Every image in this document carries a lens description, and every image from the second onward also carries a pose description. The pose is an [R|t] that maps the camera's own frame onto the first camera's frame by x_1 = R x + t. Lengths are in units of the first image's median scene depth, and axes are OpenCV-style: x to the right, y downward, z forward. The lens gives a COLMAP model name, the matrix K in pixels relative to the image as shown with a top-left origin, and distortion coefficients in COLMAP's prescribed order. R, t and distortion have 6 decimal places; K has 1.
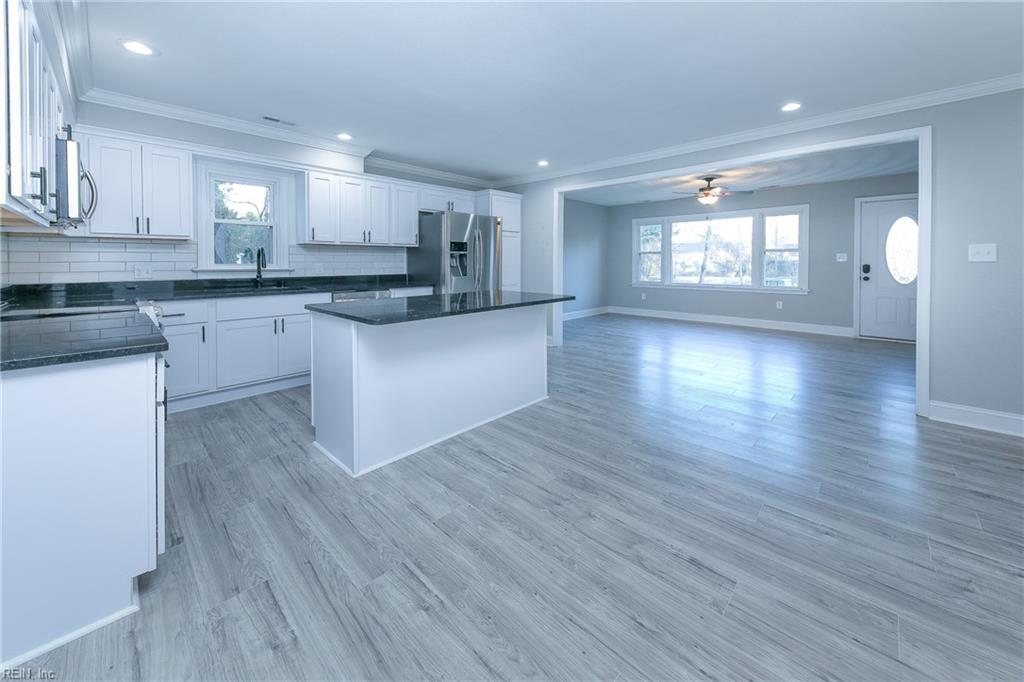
lens RADIAL K [[384.6, 0, 512.4], [0, 384.6, 259.0], [0, 0, 1]] dist [0.009587, -0.000161]
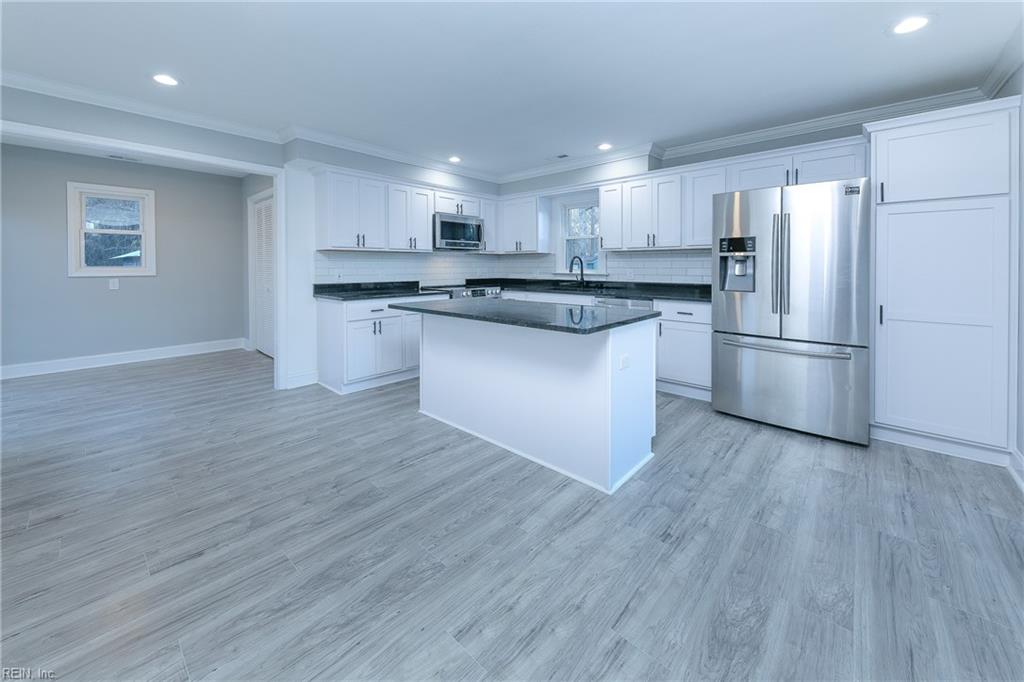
lens RADIAL K [[391.4, 0, 503.6], [0, 391.4, 265.1], [0, 0, 1]] dist [0.008900, -0.000244]
pose [[0.014416, -0.001913, -0.999894, 0.556090], [0.004865, 0.999986, -0.001843, 0.000386], [0.999884, -0.004838, 0.014425, 0.650085]]
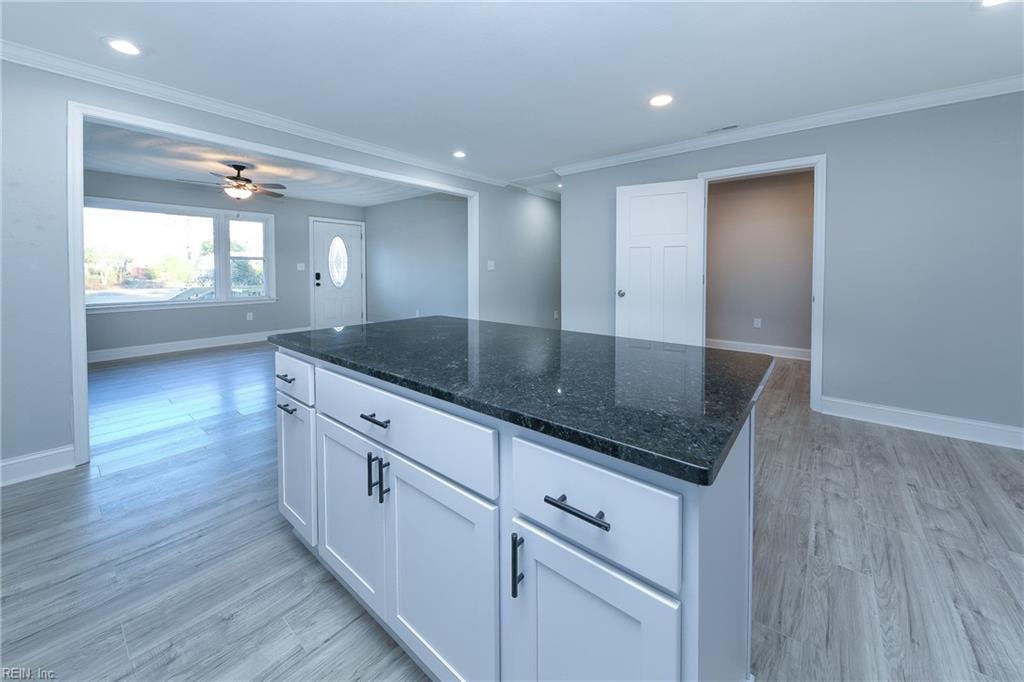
lens RADIAL K [[382.9, 0, 509.3], [0, 382.9, 277.2], [0, 0, 1]] dist [0.015704, -0.005116]
pose [[-0.068435, -0.020665, 0.997442, -0.450132], [-0.003808, 0.999784, 0.020452, 0.001686], [-0.997648, -0.002398, -0.068498, 0.678820]]
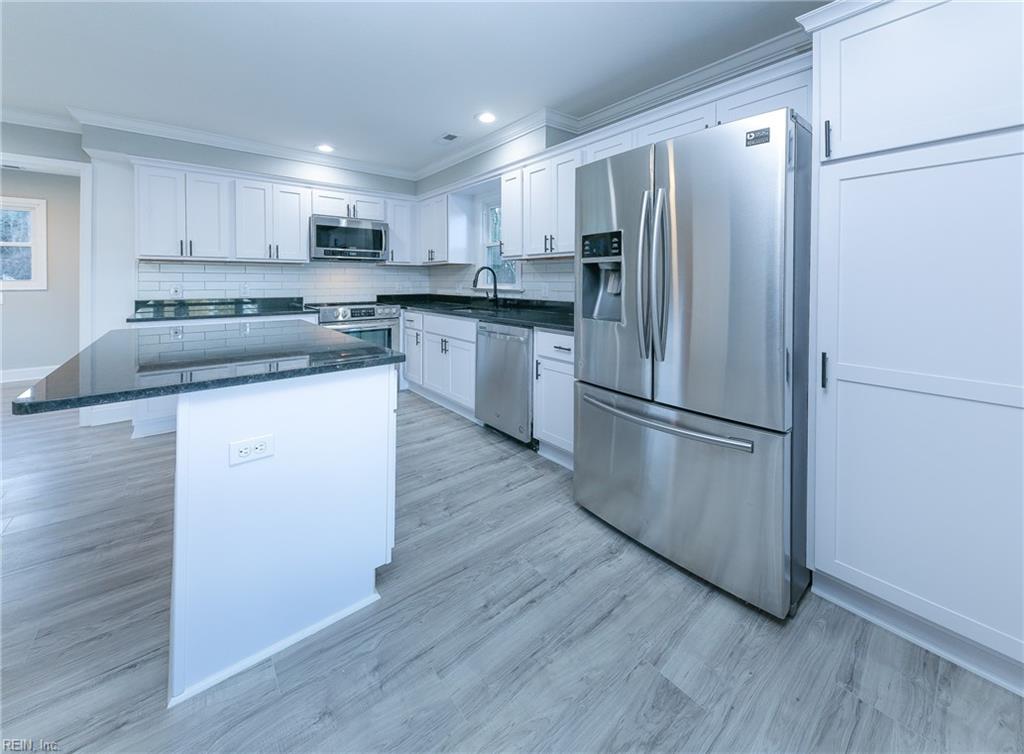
lens RADIAL K [[389.9, 0, 506.1], [0, 389.9, 283.3], [0, 0, 1]] dist [0.002205, -0.000141]
pose [[-0.125175, 0.007499, -0.992106, 0.299390], [0.003507, 0.999969, 0.007116, 0.004511], [0.992128, -0.002589, -0.125197, 1.034005]]
